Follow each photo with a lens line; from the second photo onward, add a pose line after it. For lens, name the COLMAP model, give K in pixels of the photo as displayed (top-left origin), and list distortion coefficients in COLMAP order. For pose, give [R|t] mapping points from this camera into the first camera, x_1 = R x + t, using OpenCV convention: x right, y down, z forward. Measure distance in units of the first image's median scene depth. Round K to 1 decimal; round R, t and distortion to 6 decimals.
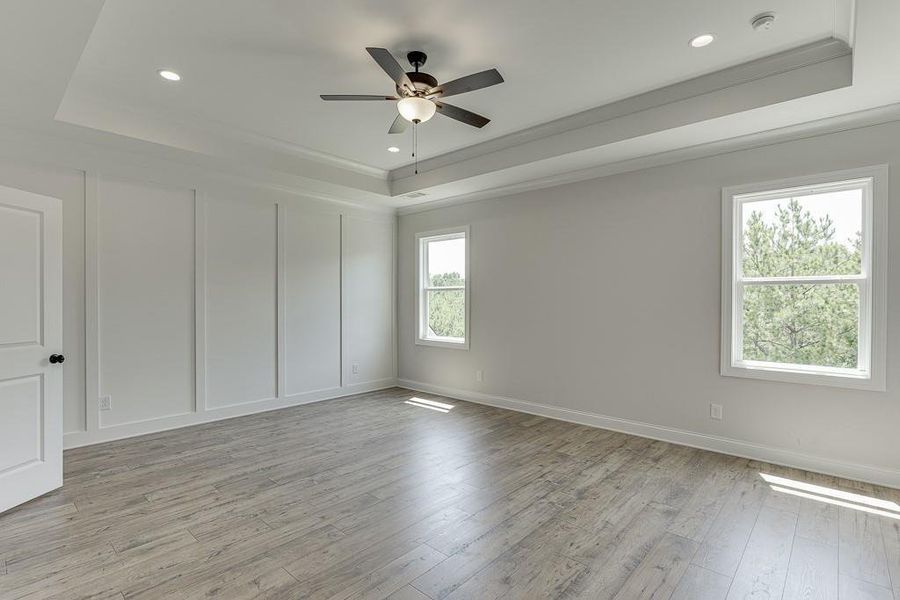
lens RADIAL K [[432.8, 0, 454.1], [0, 432.8, 302.0], [0, 0, 1]] dist [-0.003613, -0.002663]
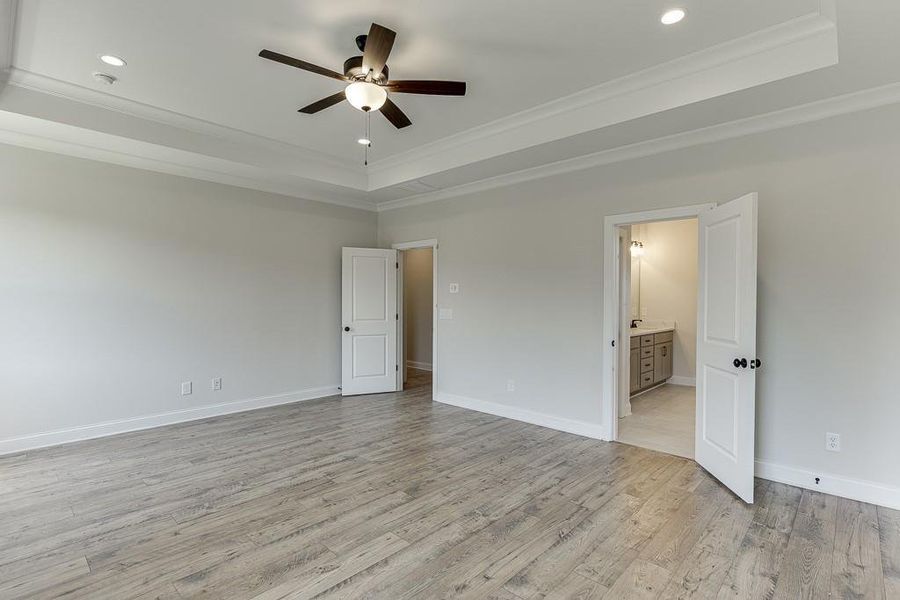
lens RADIAL K [[432.8, 0, 453.6], [0, 432.8, 301.5], [0, 0, 1]] dist [-0.003613, -0.002663]
pose [[-0.999790, -0.006378, 0.019500, -0.301724], [-0.006196, 0.999937, 0.009405, -0.008954], [-0.019558, 0.009282, -0.999766, 1.962453]]
